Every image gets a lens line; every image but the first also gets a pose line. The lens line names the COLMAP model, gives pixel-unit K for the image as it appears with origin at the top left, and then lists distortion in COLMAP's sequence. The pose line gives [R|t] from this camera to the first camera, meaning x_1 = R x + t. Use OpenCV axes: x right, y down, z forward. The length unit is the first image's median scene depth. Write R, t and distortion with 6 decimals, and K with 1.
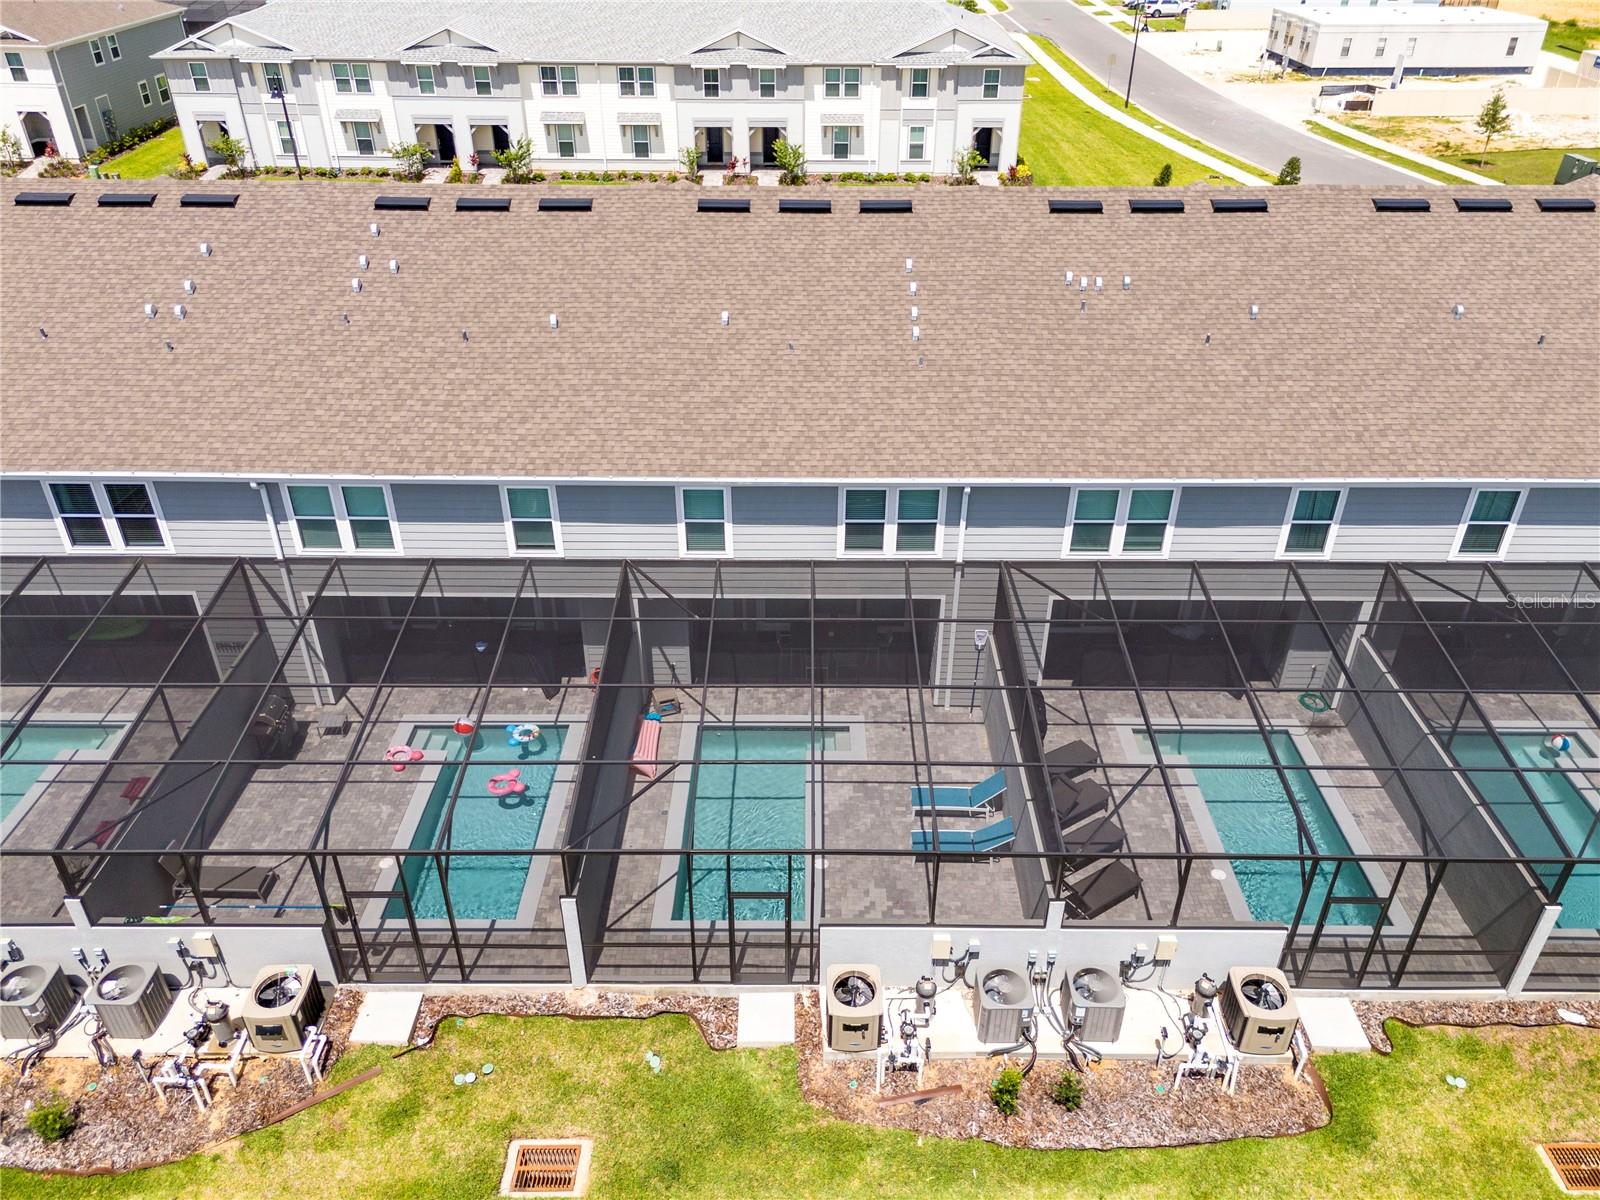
lens RADIAL K [[1175.3, 0, 797.4], [0, 1175.3, 595.1], [0, 0, 1]] dist [0.172160, -0.491612]
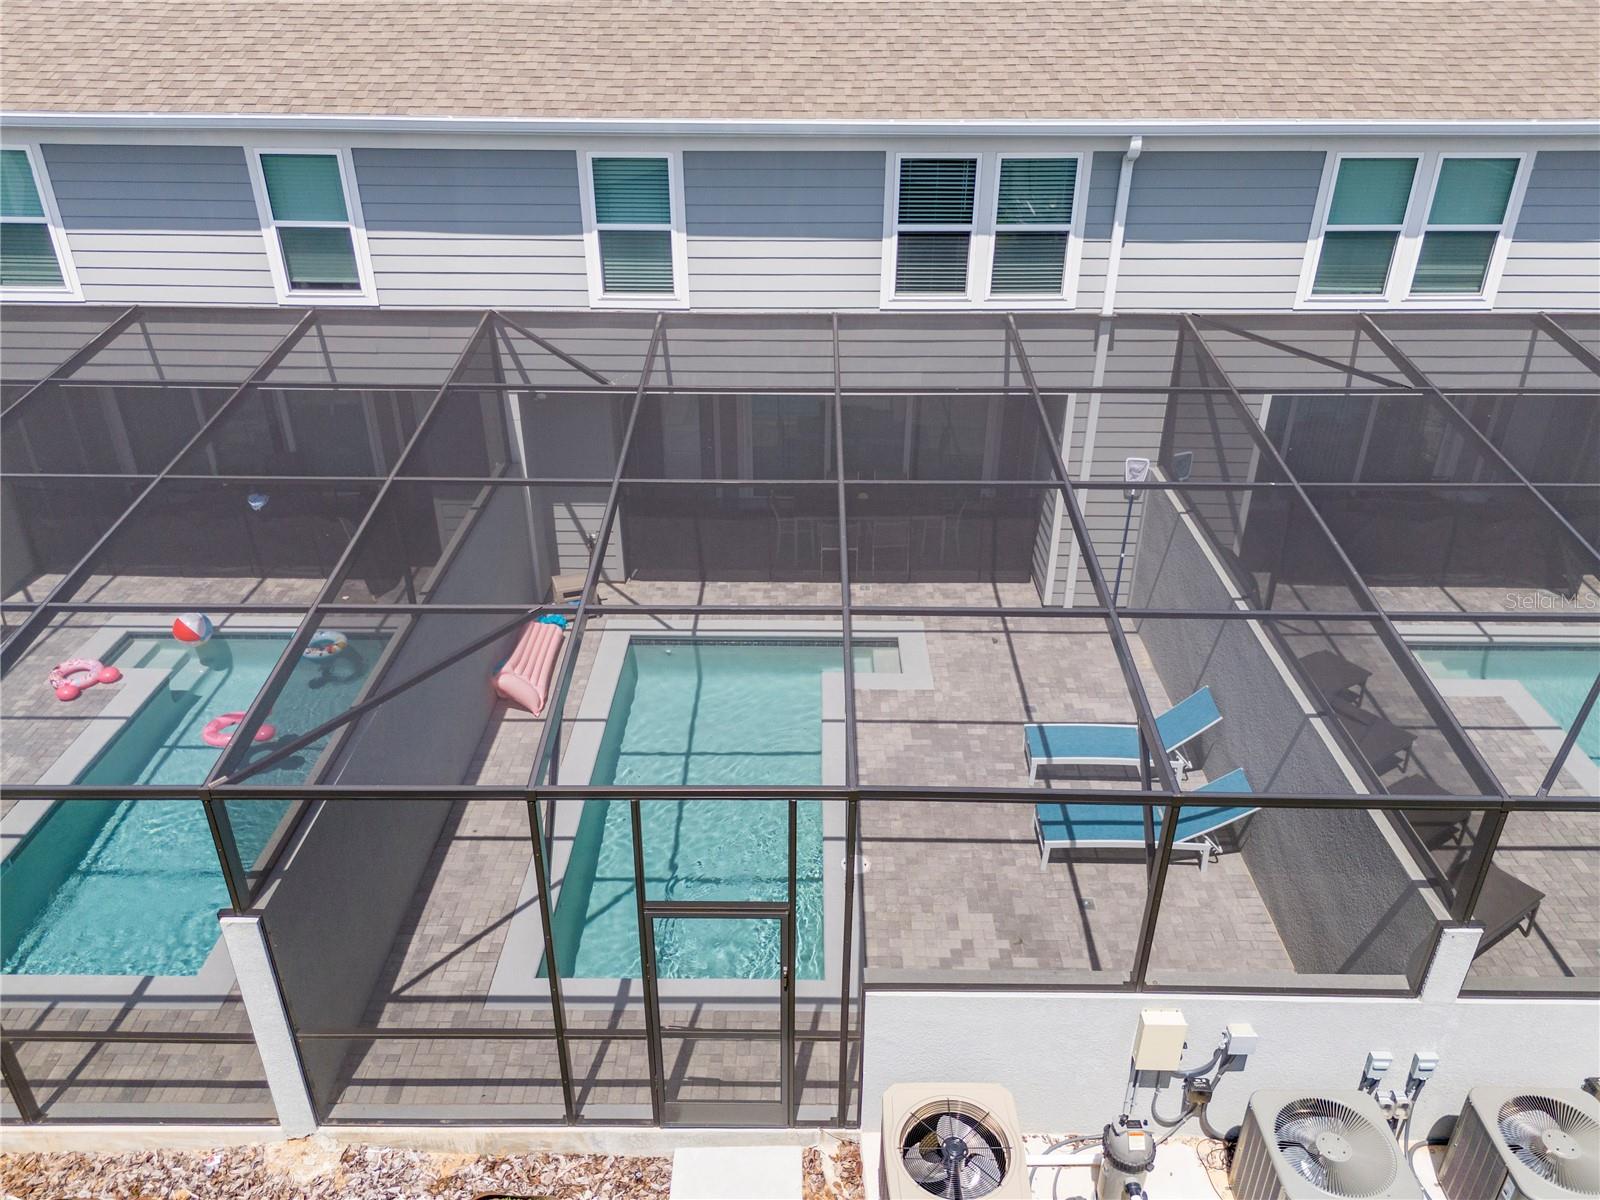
lens RADIAL K [[1187.3, 0, 799.4], [0, 1187.3, 593.4], [0, 0, 1]] dist [0.057219, -0.046616]
pose [[0.999996, 0.002097, -0.001795, -0.002700], [-0.002199, 0.998270, -0.058755, 0.137875], [0.001669, 0.058758, 0.998271, 0.479993]]
